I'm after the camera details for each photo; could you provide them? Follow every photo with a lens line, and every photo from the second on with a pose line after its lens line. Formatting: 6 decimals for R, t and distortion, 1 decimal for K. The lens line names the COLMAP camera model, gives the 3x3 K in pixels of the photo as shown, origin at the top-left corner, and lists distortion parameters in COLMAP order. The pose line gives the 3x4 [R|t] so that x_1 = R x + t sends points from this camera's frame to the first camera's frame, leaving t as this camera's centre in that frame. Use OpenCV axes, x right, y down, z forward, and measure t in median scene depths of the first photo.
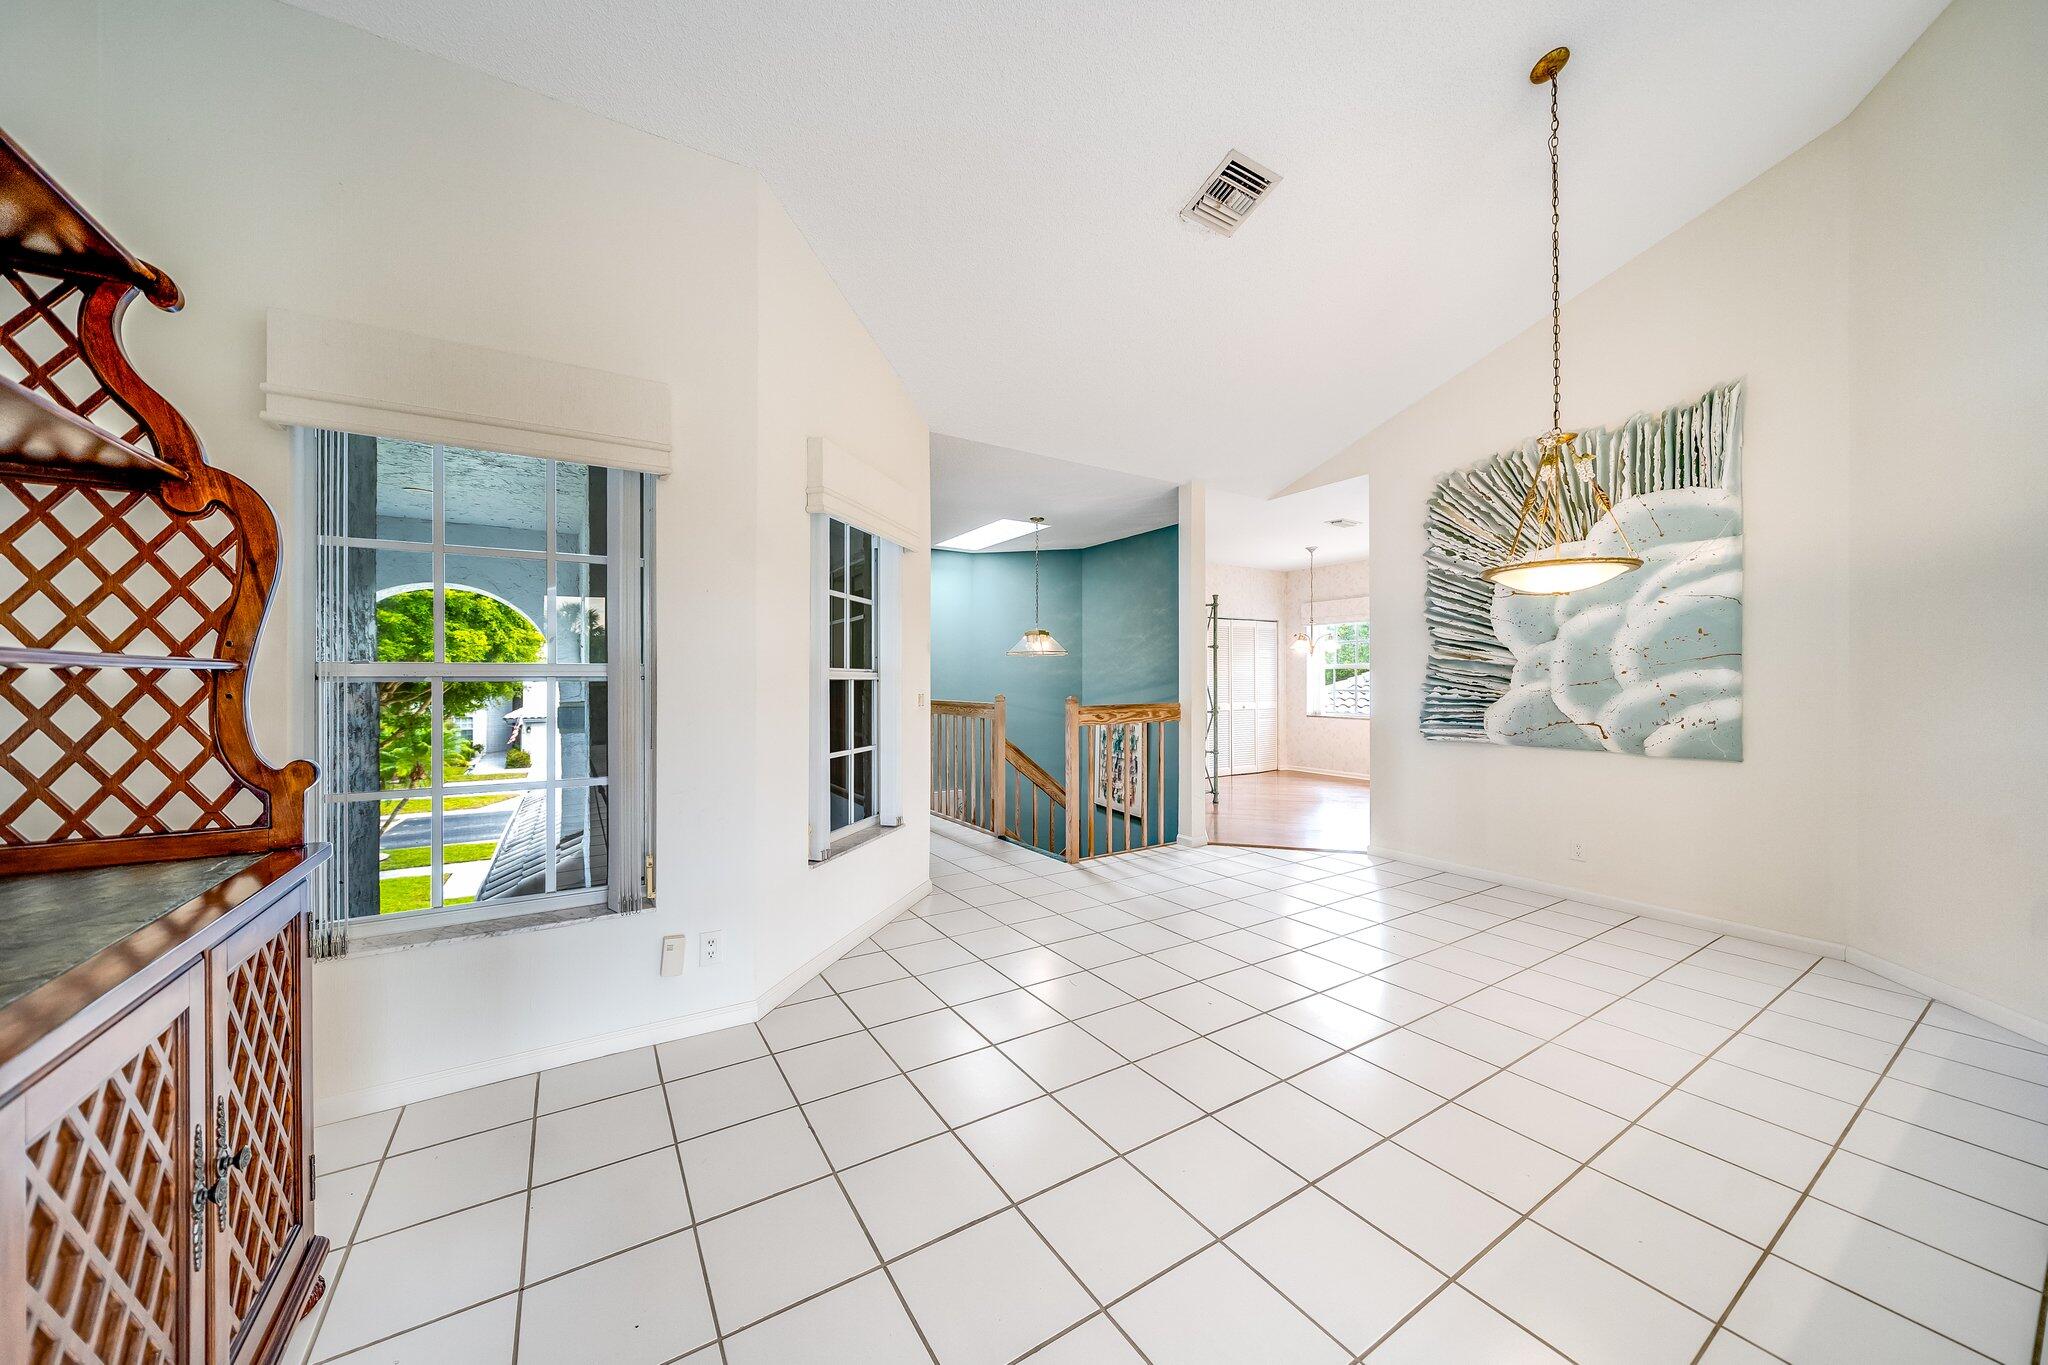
lens RADIAL K [[715.4, 0, 1034.9], [0, 715.4, 682.3], [0, 0, 1]] dist [0.000597, 0.000017]
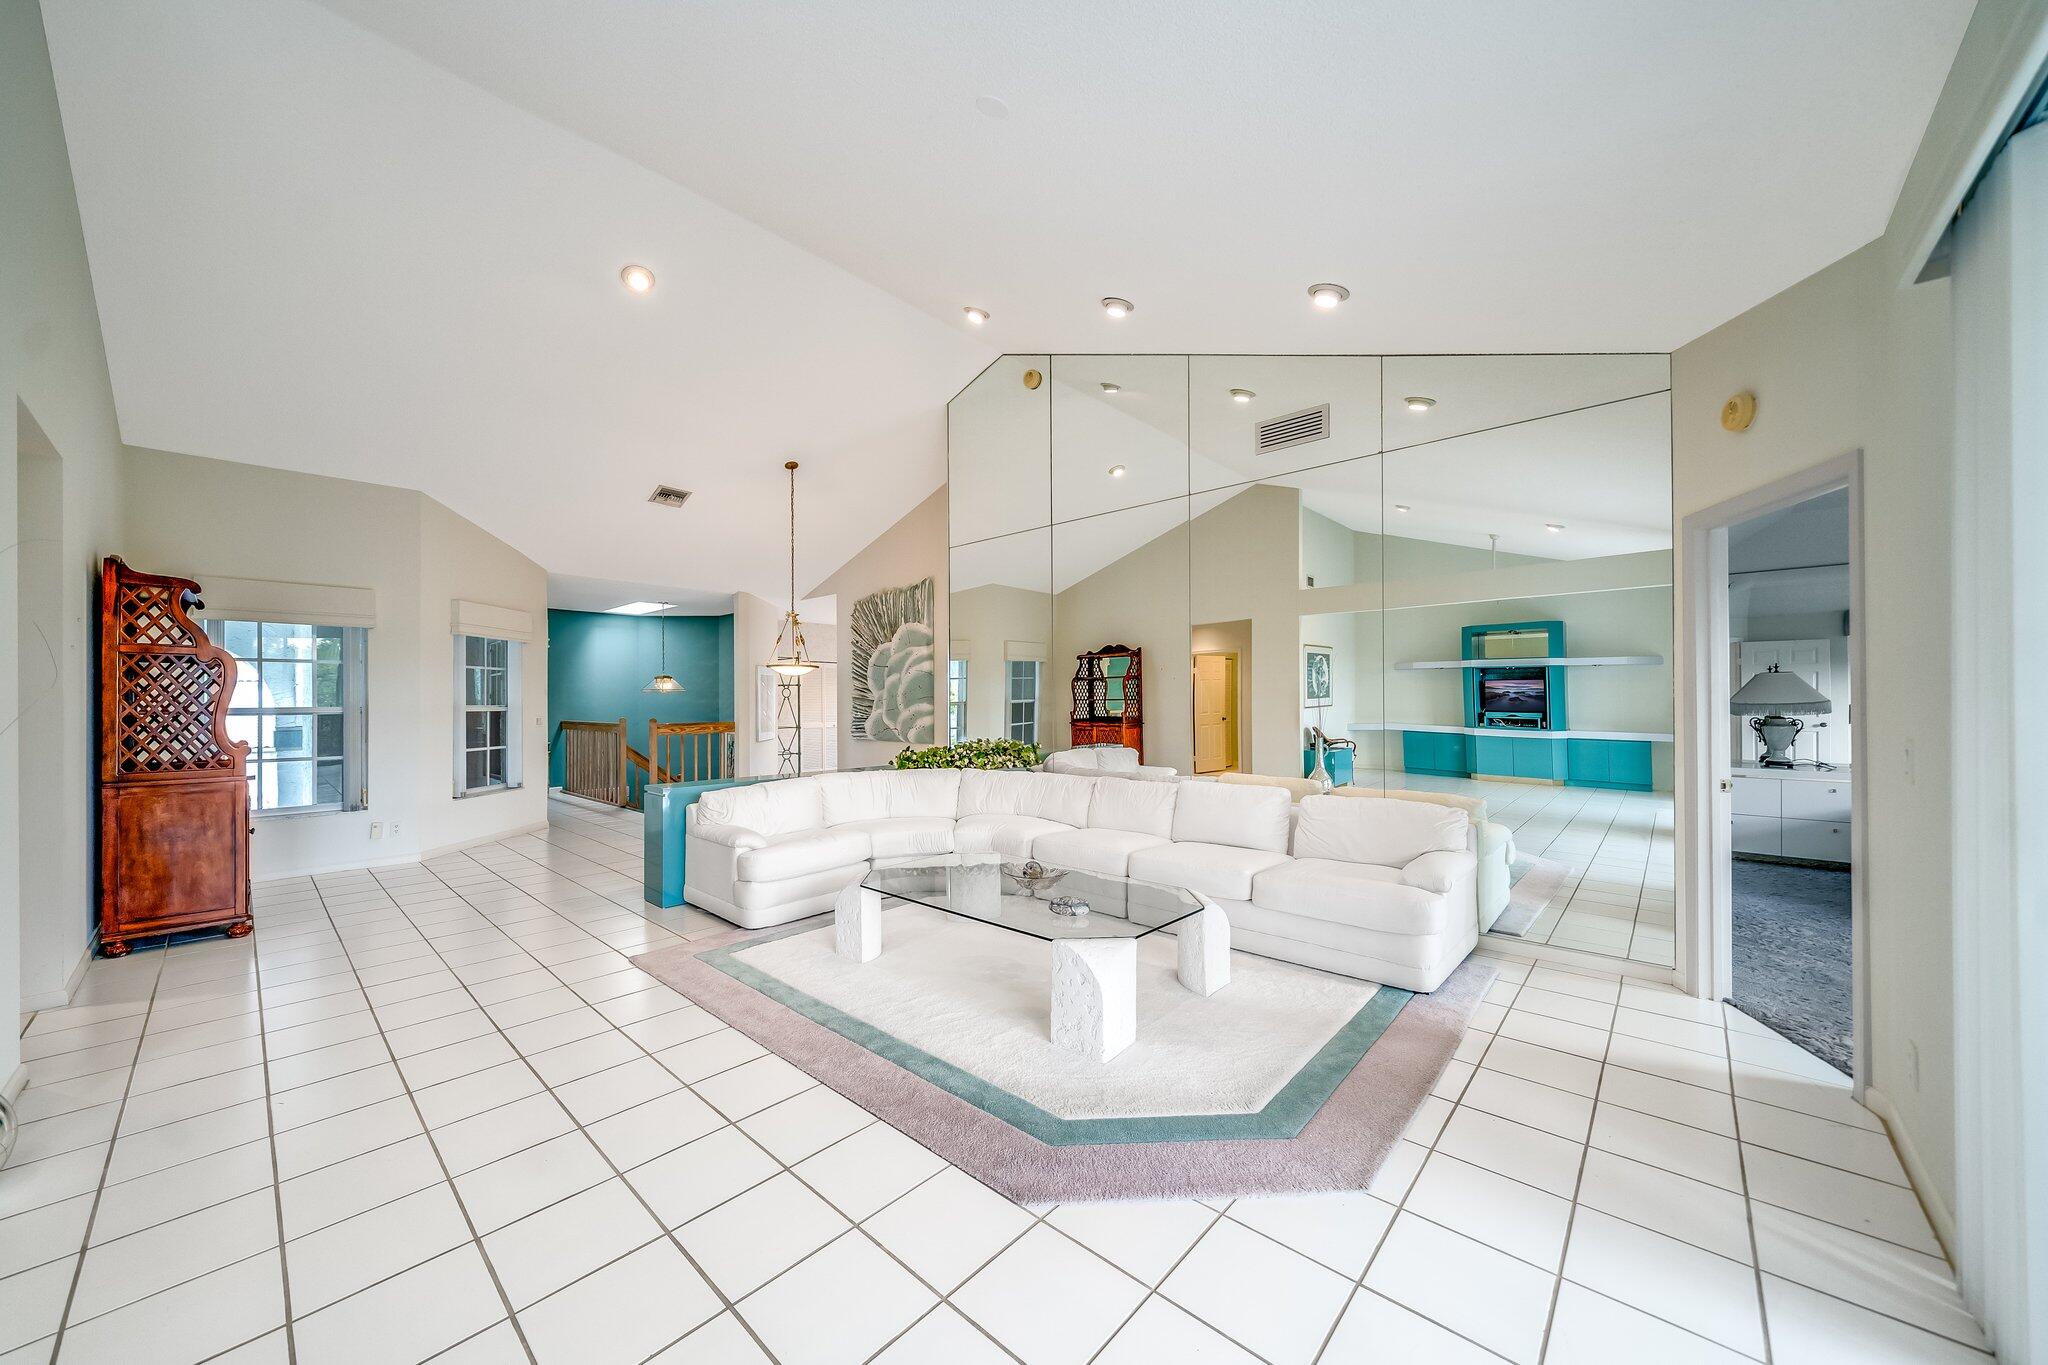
lens RADIAL K [[721.8, 0, 1017.8], [0, 721.8, 698.7], [0, 0, 1]] dist [-0.000456, -0.000044]
pose [[0.968312, -0.003643, 0.249717, 0.614548], [0.005534, 0.999961, -0.006872, -0.014568], [-0.249683, 0.008036, 0.968294, -1.187680]]
